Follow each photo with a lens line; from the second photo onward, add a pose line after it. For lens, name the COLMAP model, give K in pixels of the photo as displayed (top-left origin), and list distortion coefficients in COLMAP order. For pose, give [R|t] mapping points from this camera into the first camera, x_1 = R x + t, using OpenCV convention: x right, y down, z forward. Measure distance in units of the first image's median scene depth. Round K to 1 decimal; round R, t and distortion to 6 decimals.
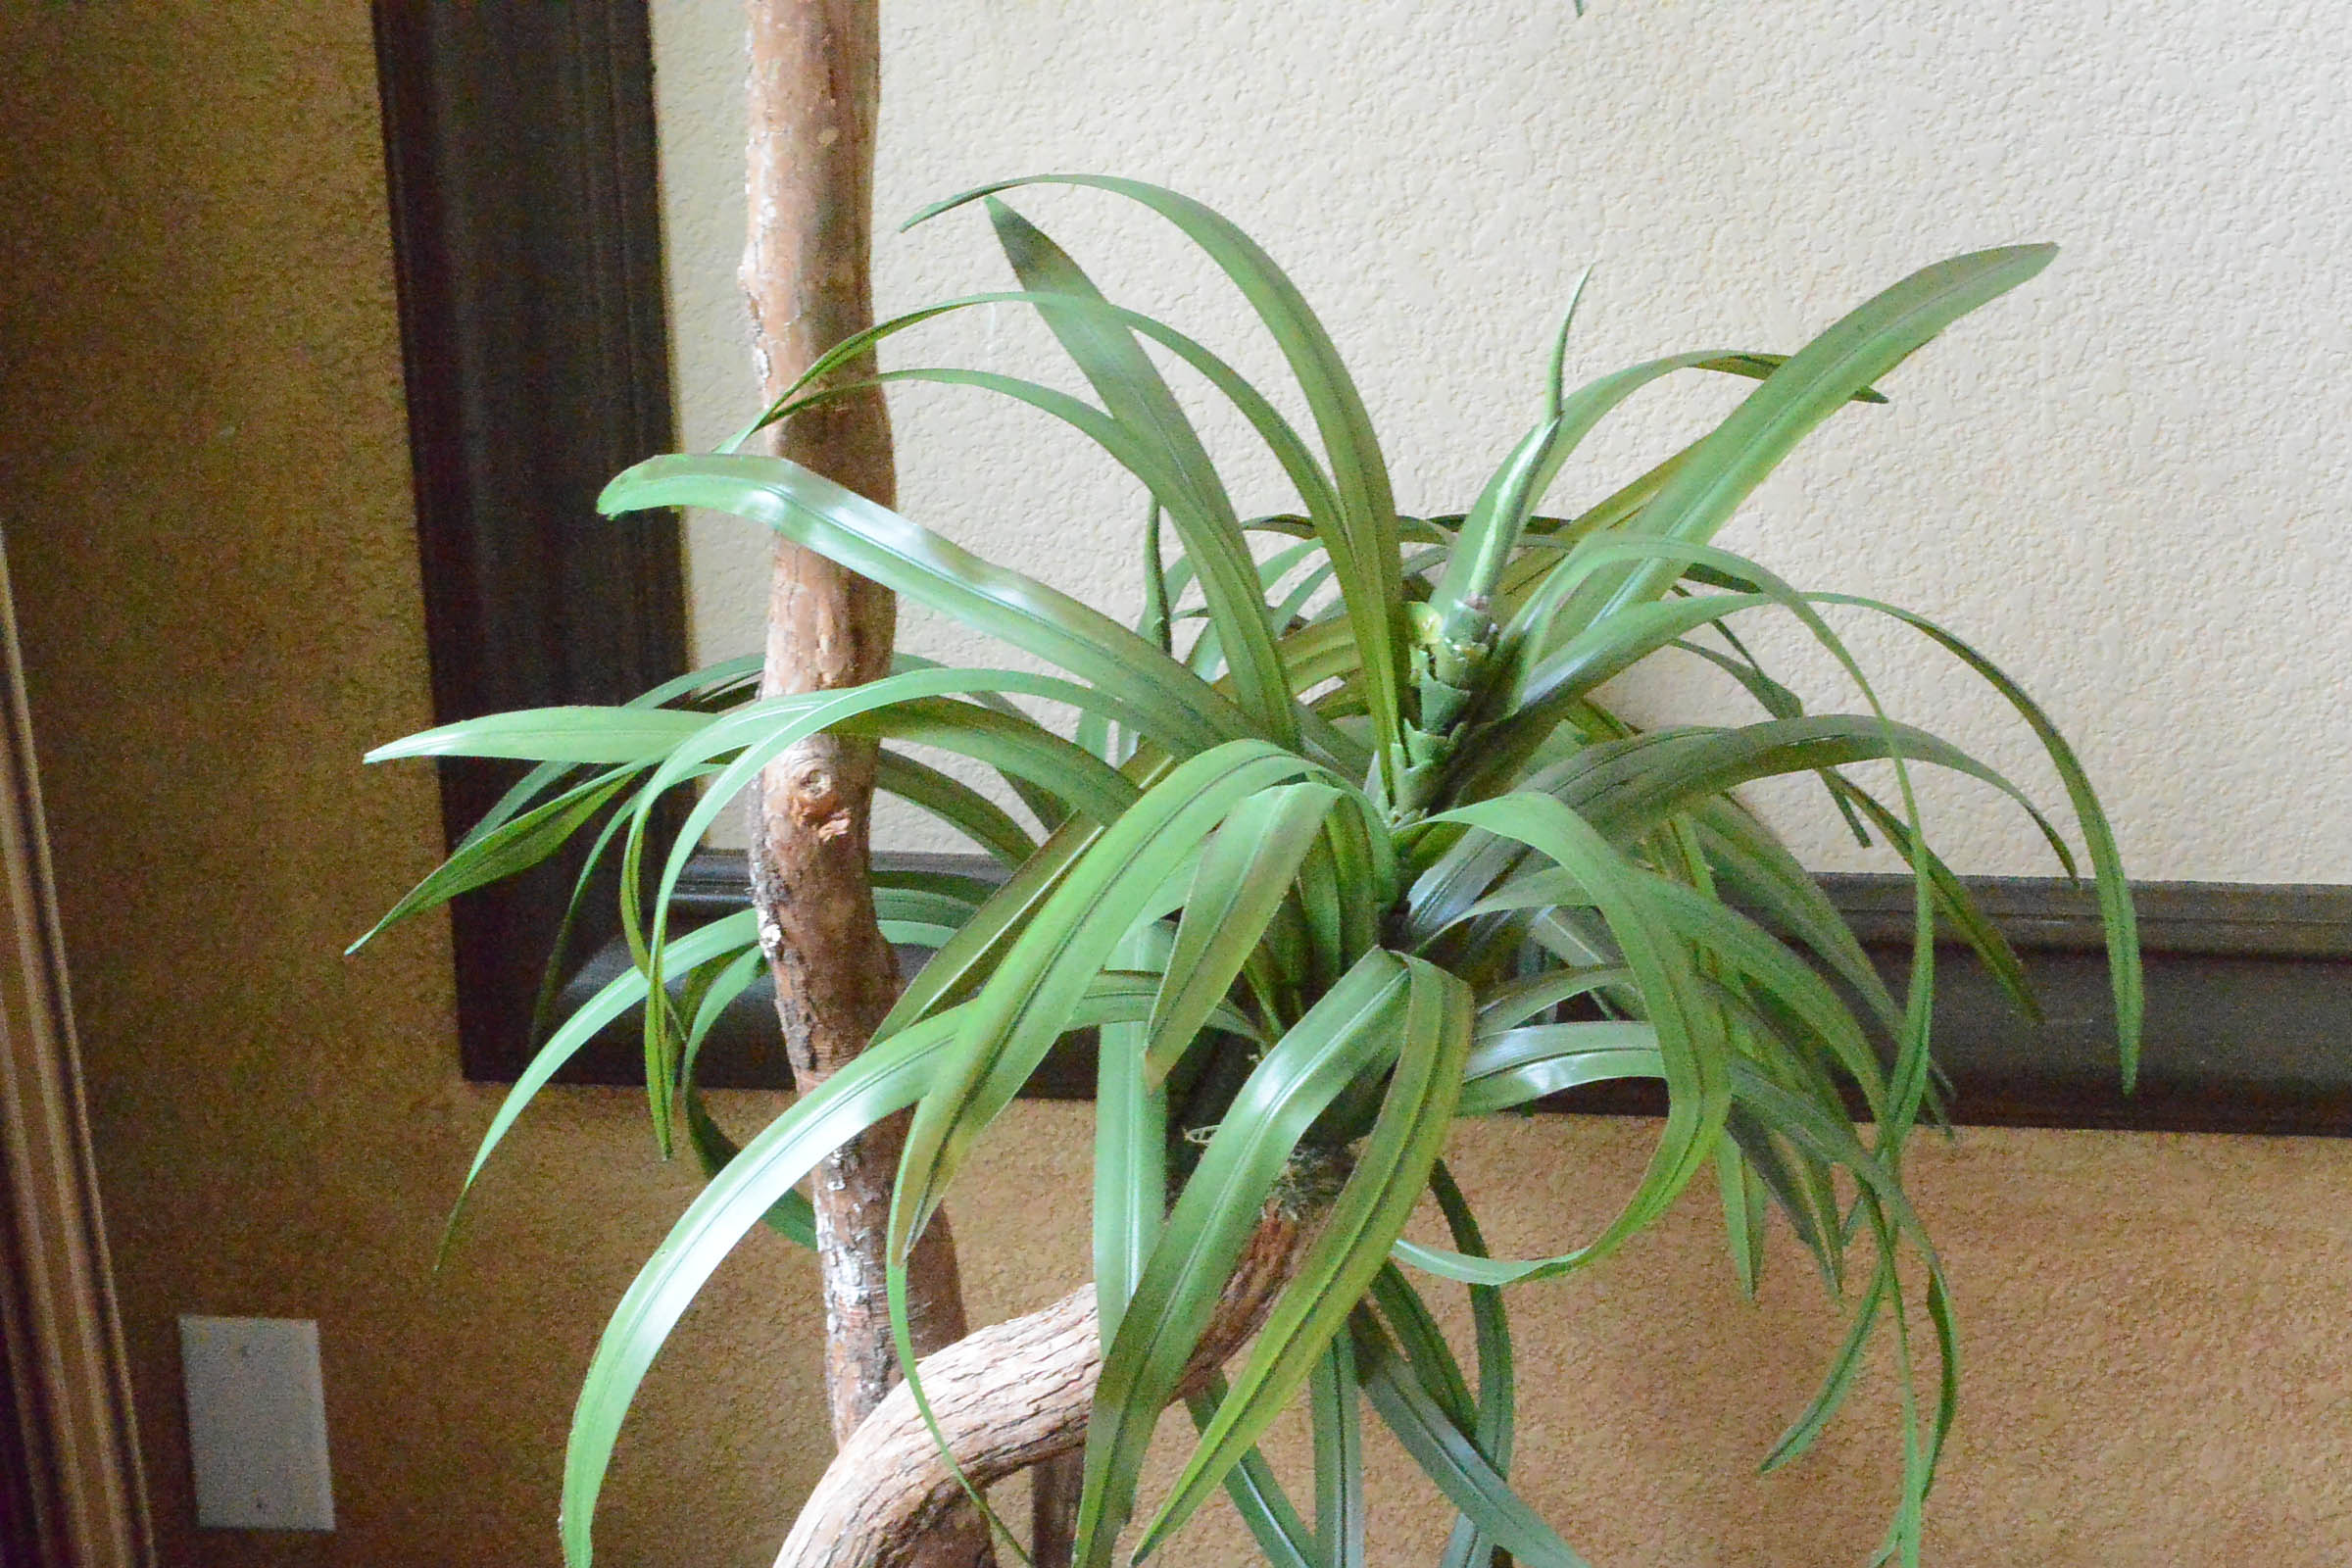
lens RADIAL K [[3476.2, 0, 1176.0], [0, 3476.2, 784.0], [0, 0, 1]] dist [0.013531, 0.040882]
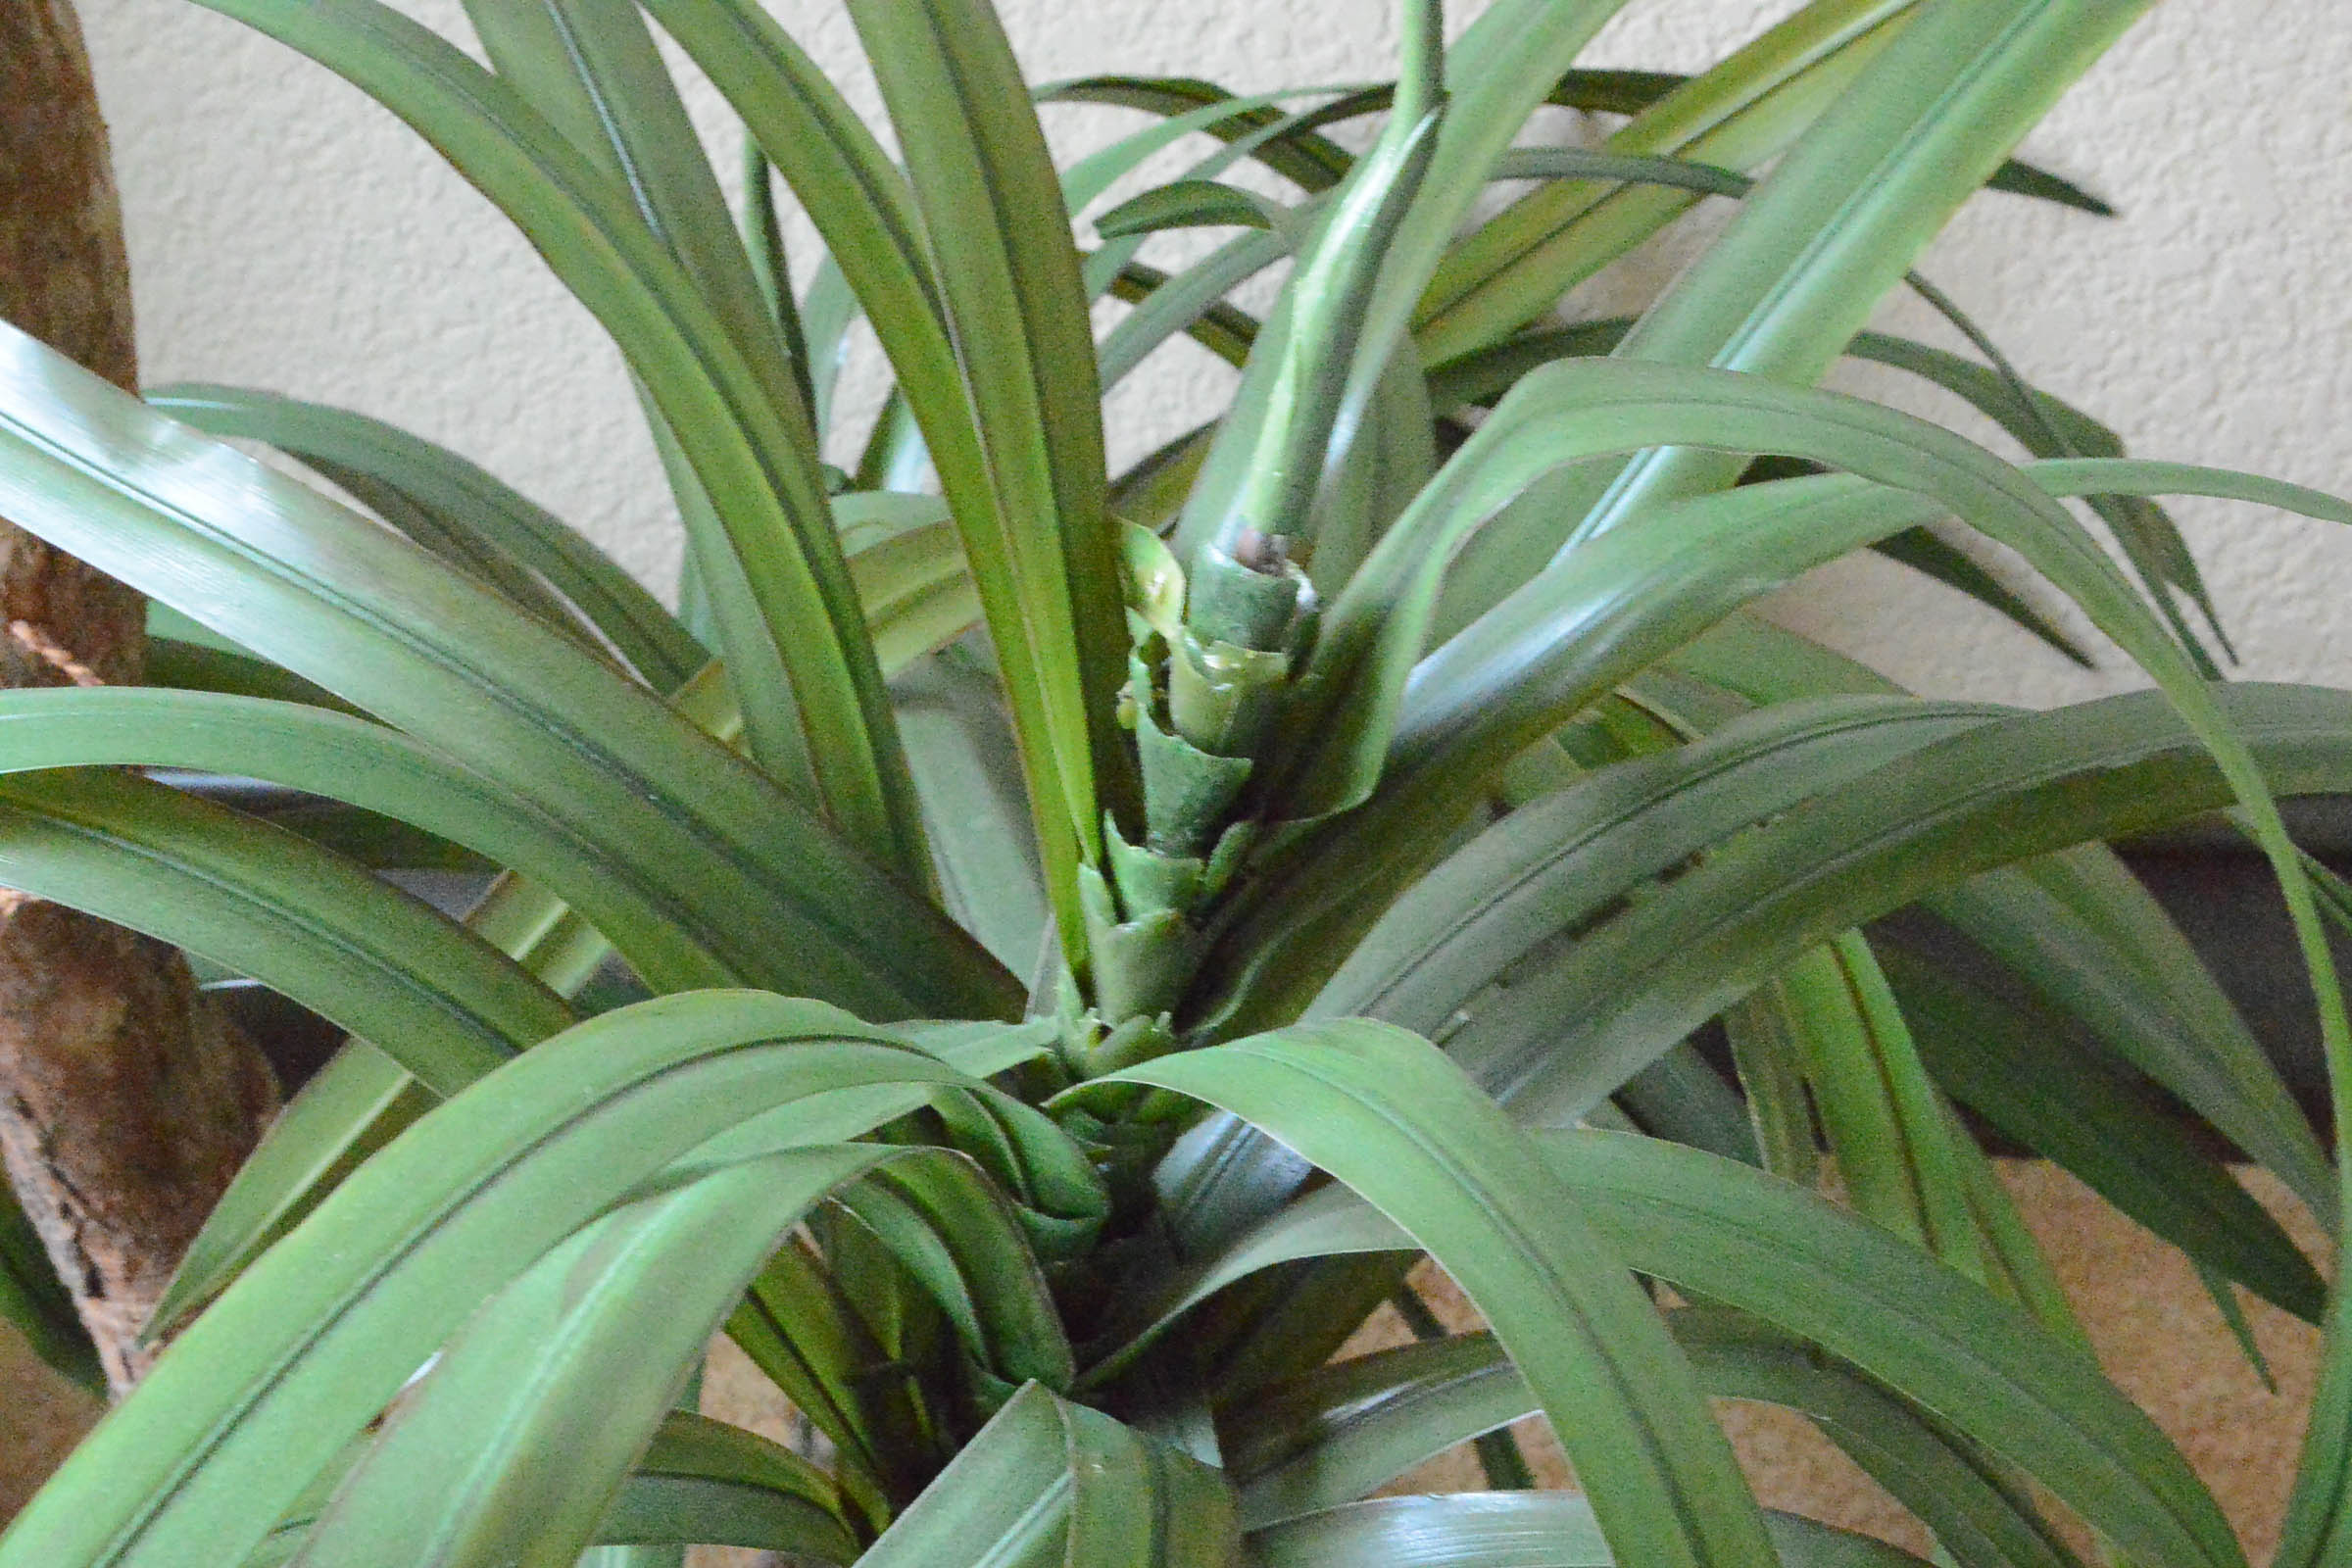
lens RADIAL K [[4962.2, 0, 1176.0], [0, 4962.2, 784.0], [0, 0, 1]] dist [0.061449, 0.376021]
pose [[0.999460, -0.018385, -0.027229, 0.089893], [0.021534, 0.992507, 0.120273, -0.093284], [0.024814, -0.120795, 0.992367, 0.403041]]
